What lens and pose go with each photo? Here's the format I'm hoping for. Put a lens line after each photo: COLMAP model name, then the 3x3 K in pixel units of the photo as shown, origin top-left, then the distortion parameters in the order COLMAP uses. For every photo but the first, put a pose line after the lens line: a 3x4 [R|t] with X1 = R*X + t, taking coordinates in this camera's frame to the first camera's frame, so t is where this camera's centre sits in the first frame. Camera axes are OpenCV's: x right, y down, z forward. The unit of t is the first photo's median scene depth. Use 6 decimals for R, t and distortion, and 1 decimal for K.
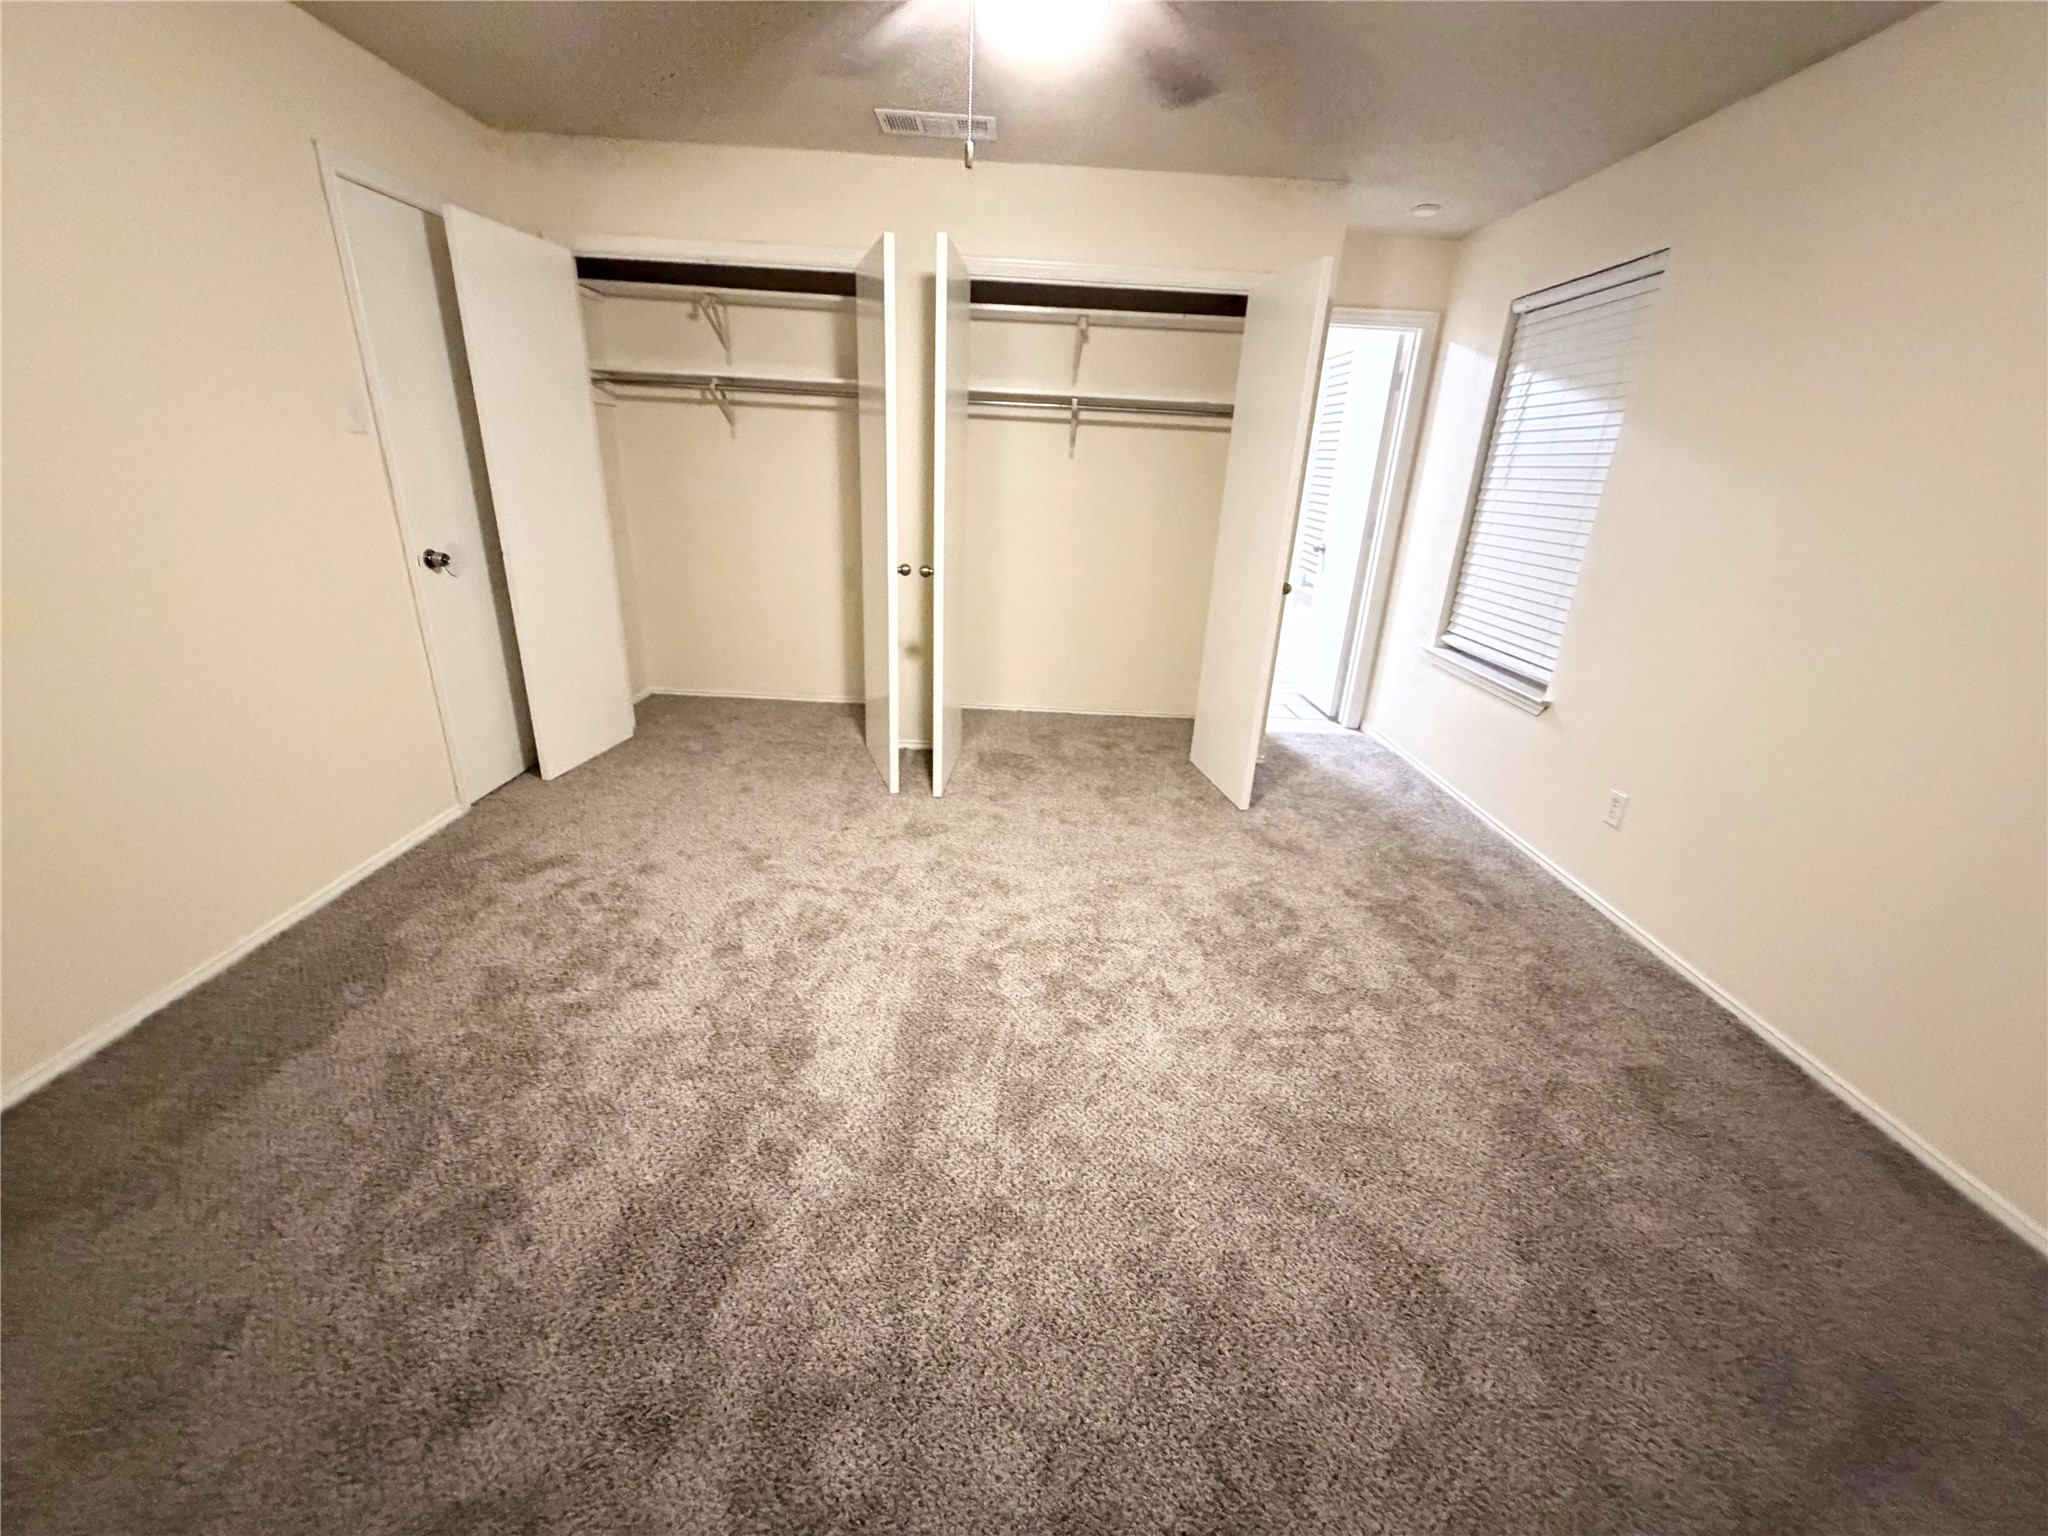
lens RADIAL K [[815.2, 0, 1022.5], [0, 815.2, 767.0], [0, 0, 1]] dist [-0.001203, 0.000105]
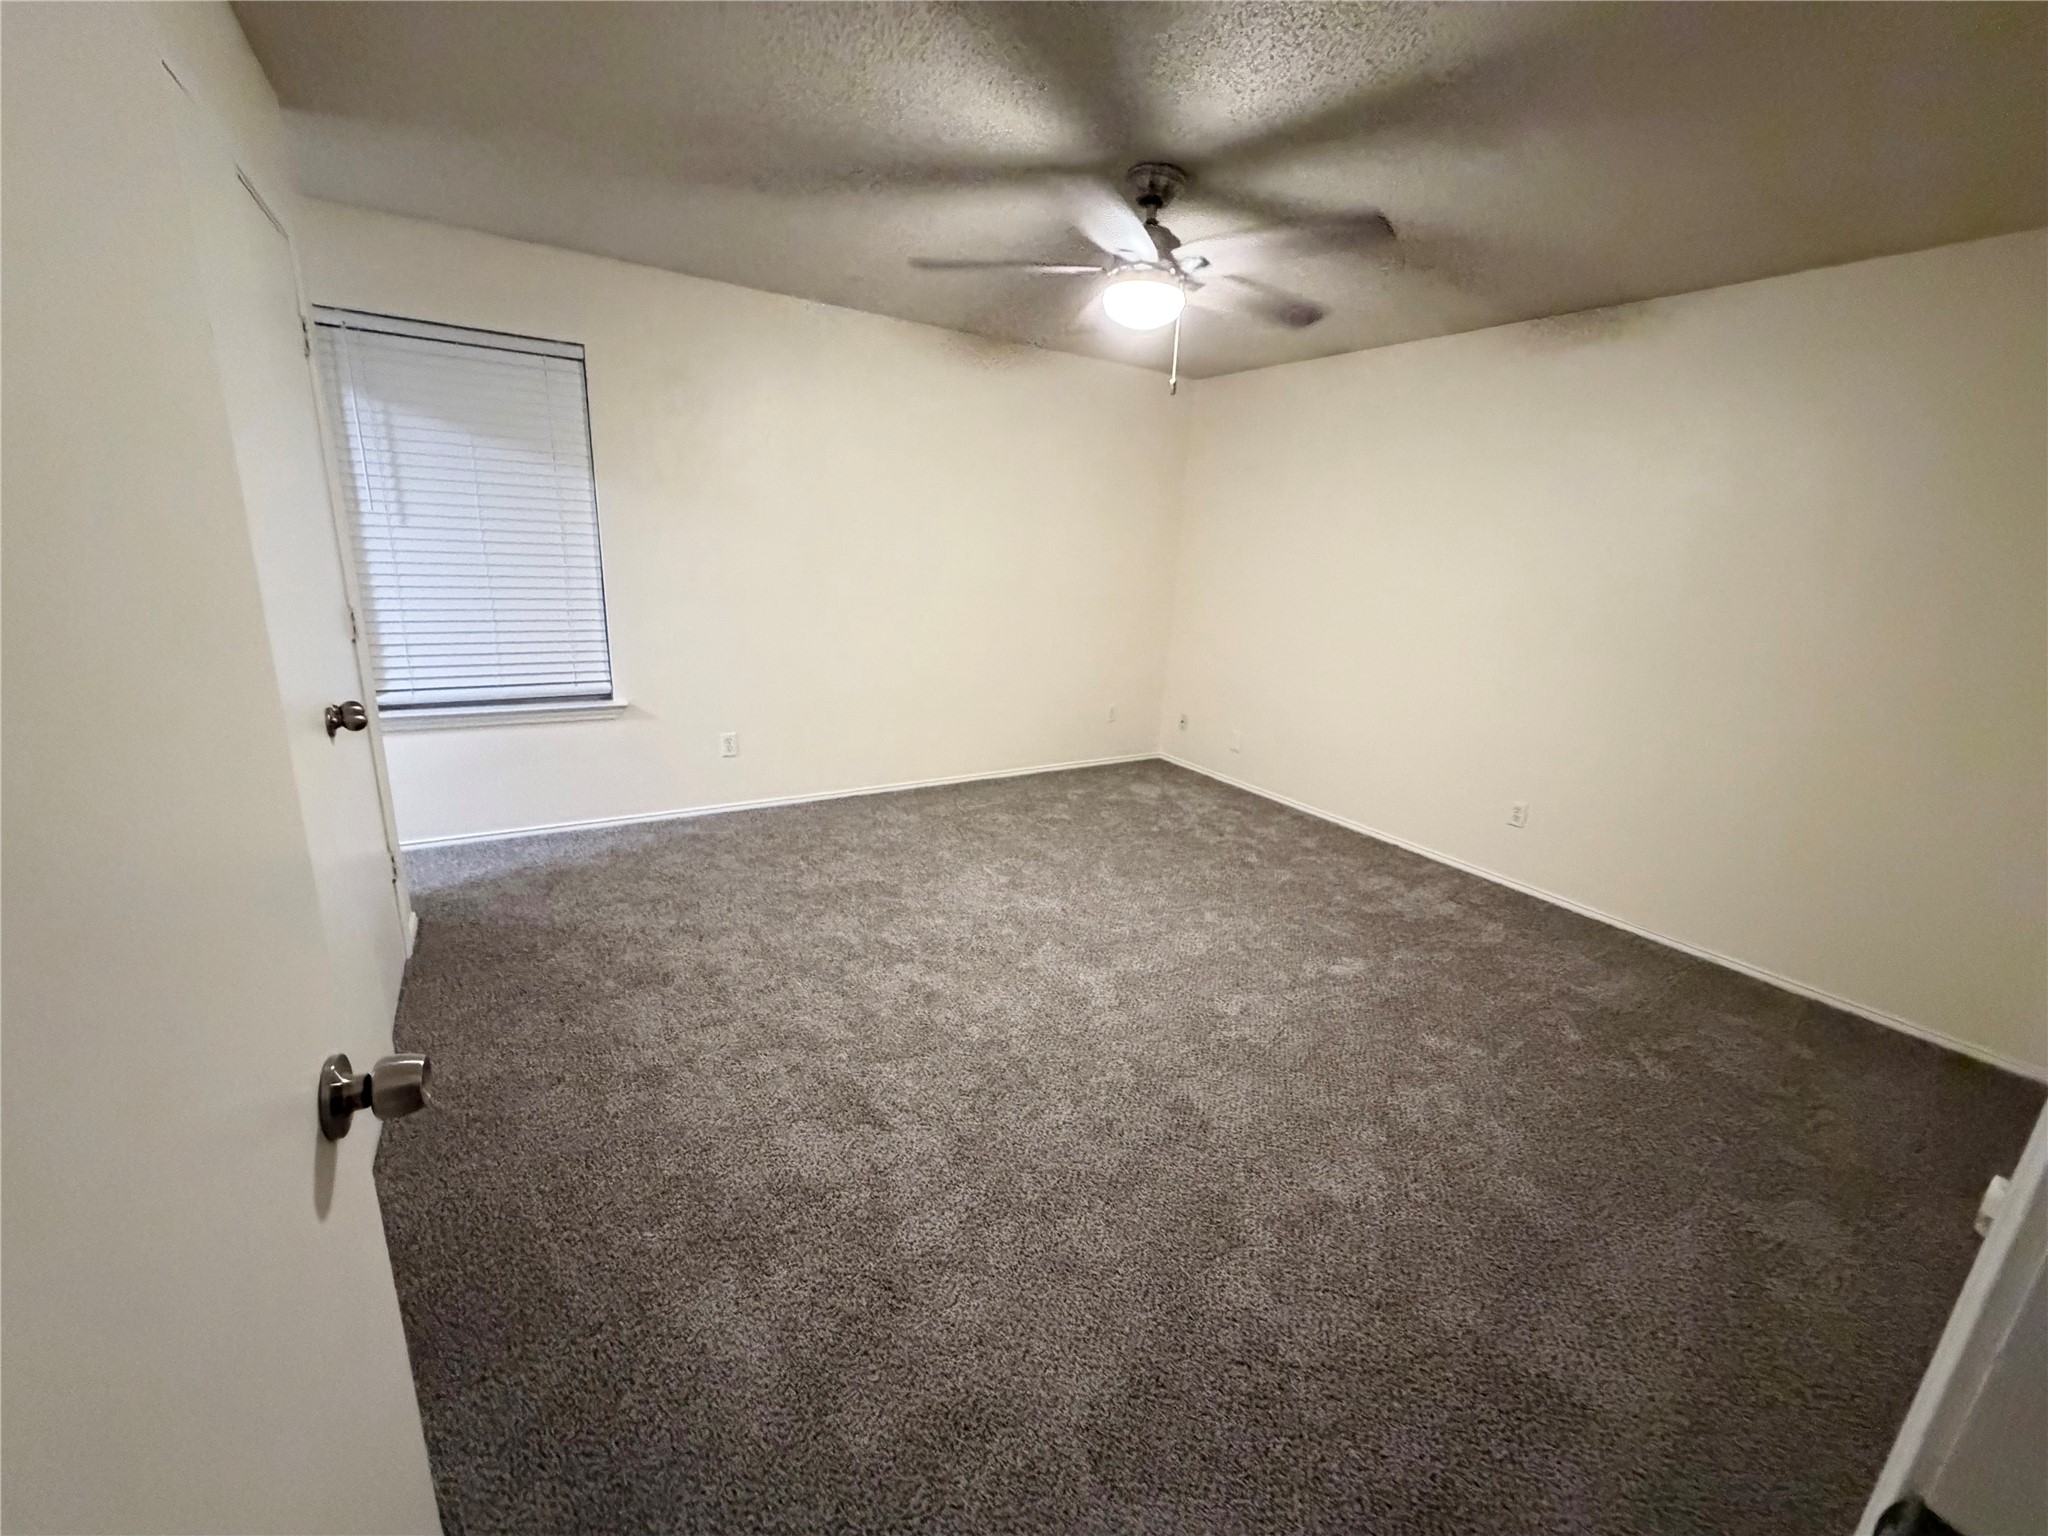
lens RADIAL K [[815.2, 0, 1022.5], [0, 815.2, 767.0], [0, 0, 1]] dist [-0.001203, 0.000105]
pose [[-0.524996, -0.290499, 0.799993, -0.636025], [0.232002, 0.855506, 0.462909, -0.406611], [-0.818873, 0.428626, -0.381741, 0.978263]]
